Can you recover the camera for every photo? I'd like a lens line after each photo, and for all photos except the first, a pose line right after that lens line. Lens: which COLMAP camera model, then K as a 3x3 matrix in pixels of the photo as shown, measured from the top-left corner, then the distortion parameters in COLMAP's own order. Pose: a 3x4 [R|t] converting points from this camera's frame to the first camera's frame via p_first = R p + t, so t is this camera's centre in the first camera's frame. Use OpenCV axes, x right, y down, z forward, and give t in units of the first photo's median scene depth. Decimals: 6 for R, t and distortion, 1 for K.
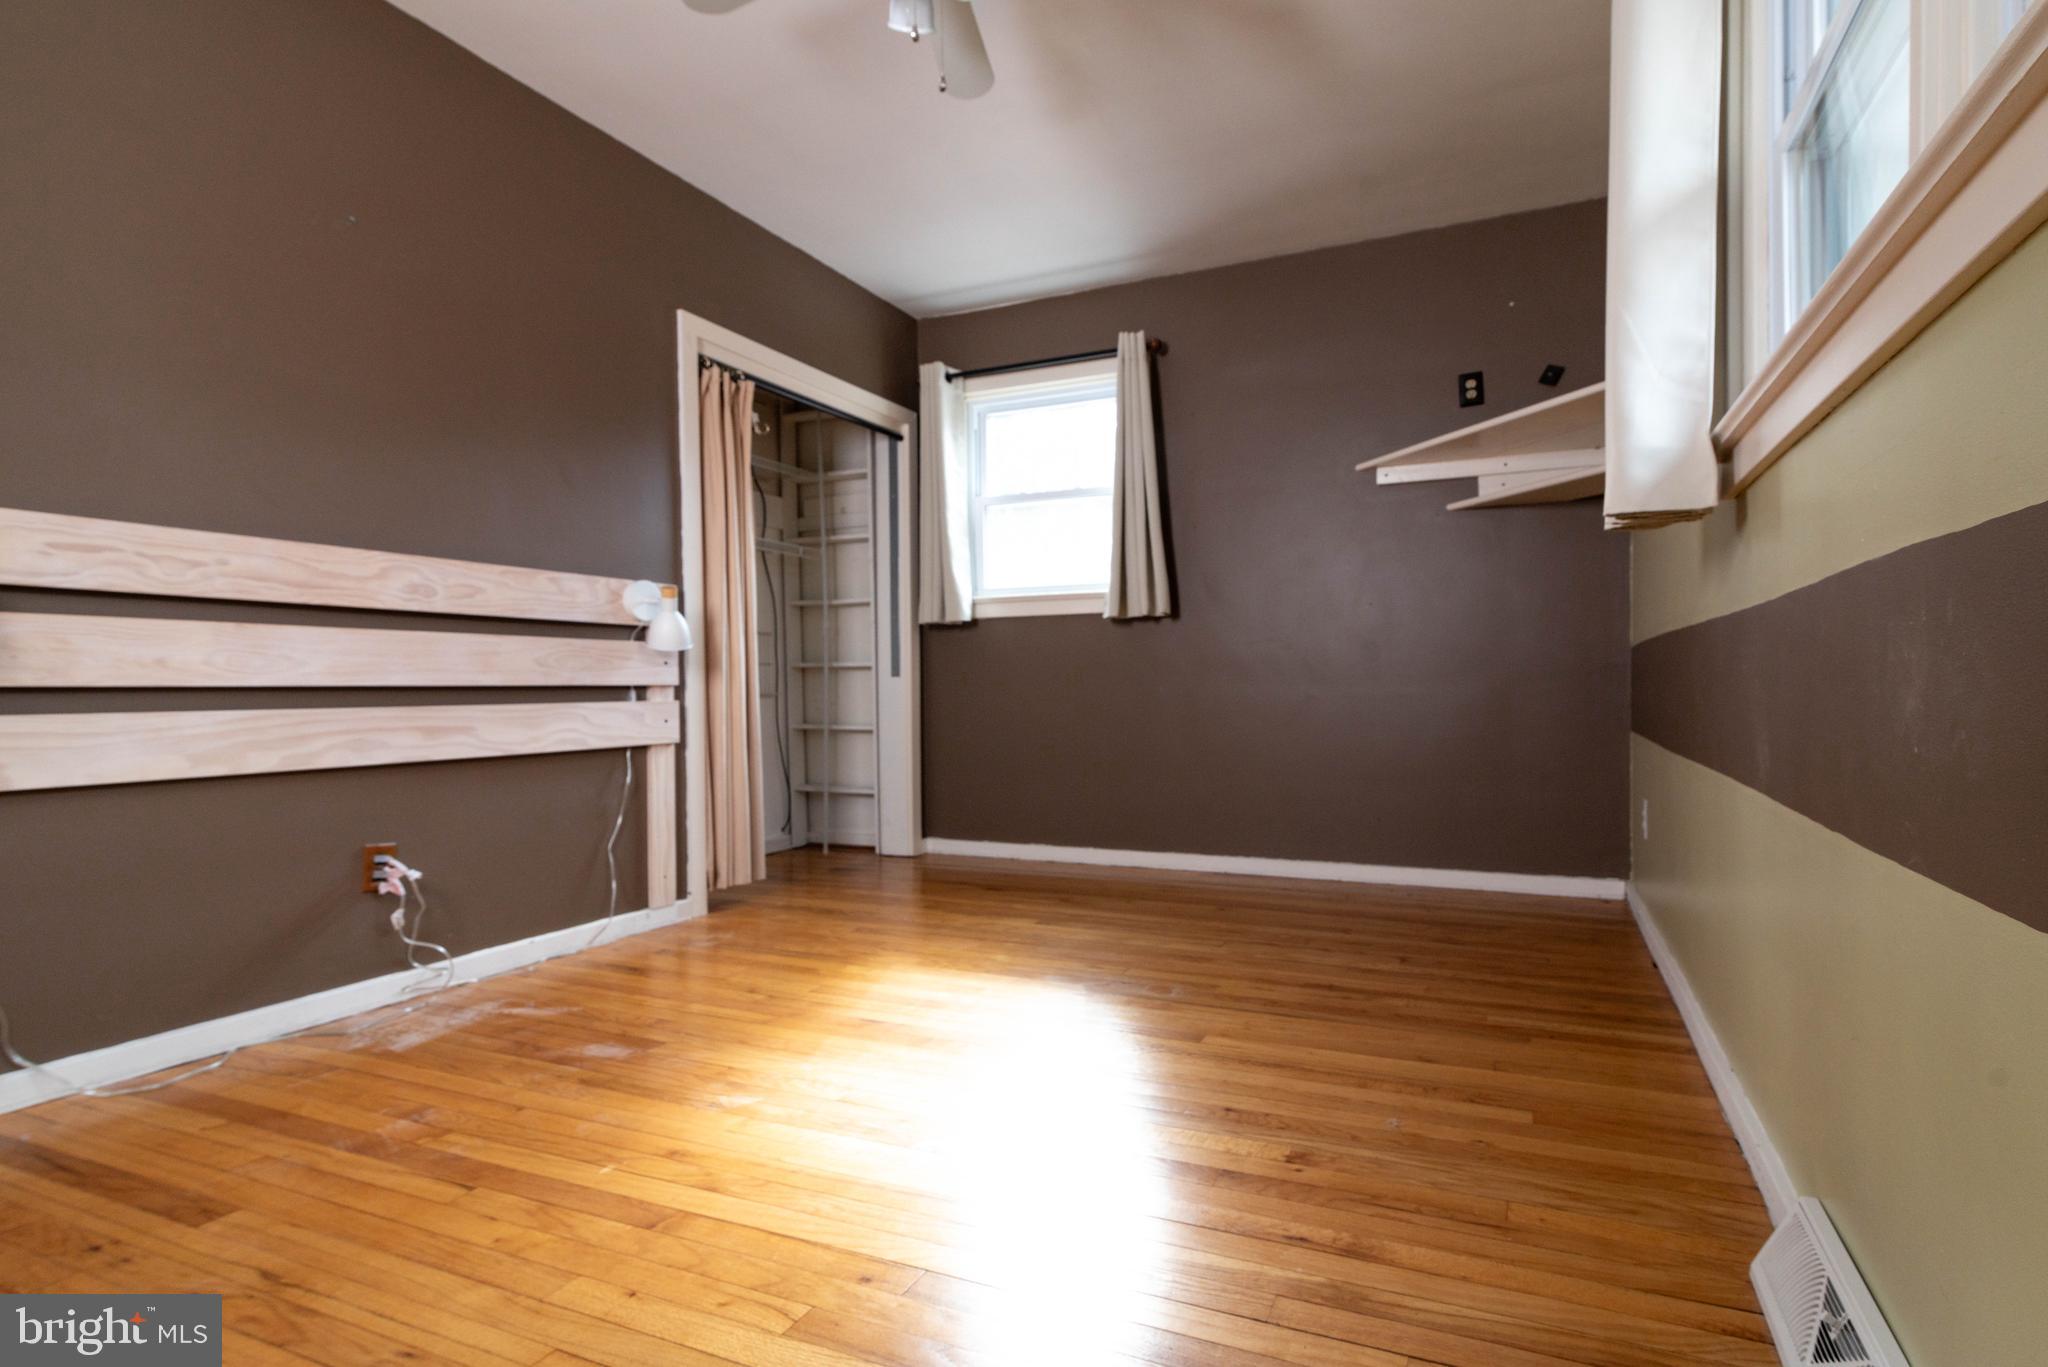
lens RADIAL K [[969.2, 0, 1059.1], [0, 969.2, 693.7], [0, 0, 1]] dist [0.011688, 0.000051]
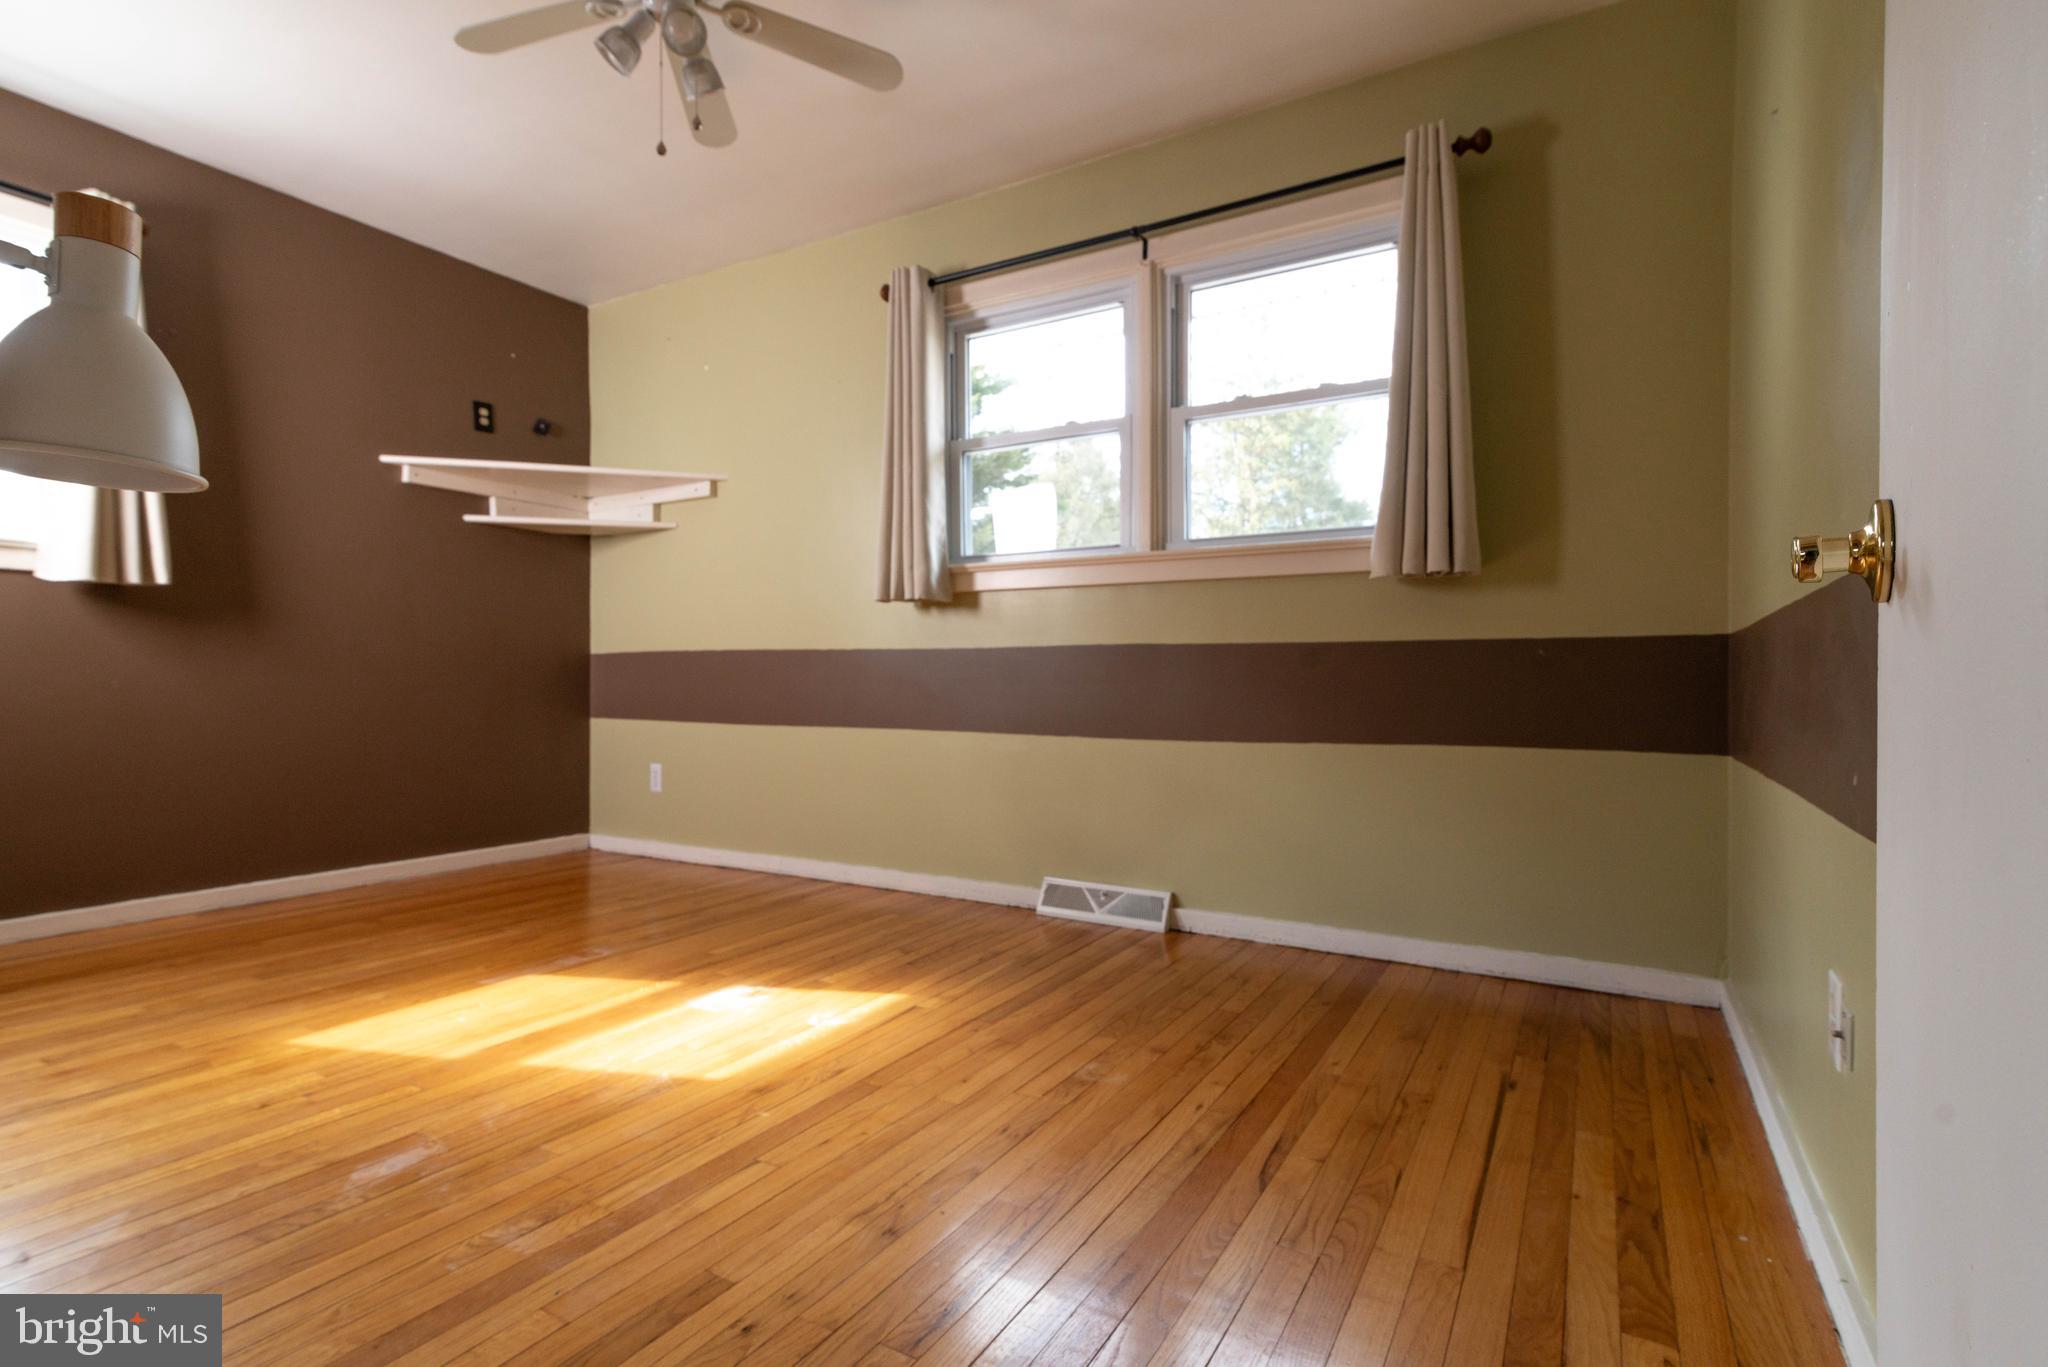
lens RADIAL K [[969.2, 0, 1059.1], [0, 969.2, 693.7], [0, 0, 1]] dist [0.011688, 0.000051]
pose [[0.117891, -0.001693, 0.993025, -0.987448], [0.003041, 0.999994, 0.001344, 0.007465], [-0.993022, 0.002862, 0.117896, 0.349140]]
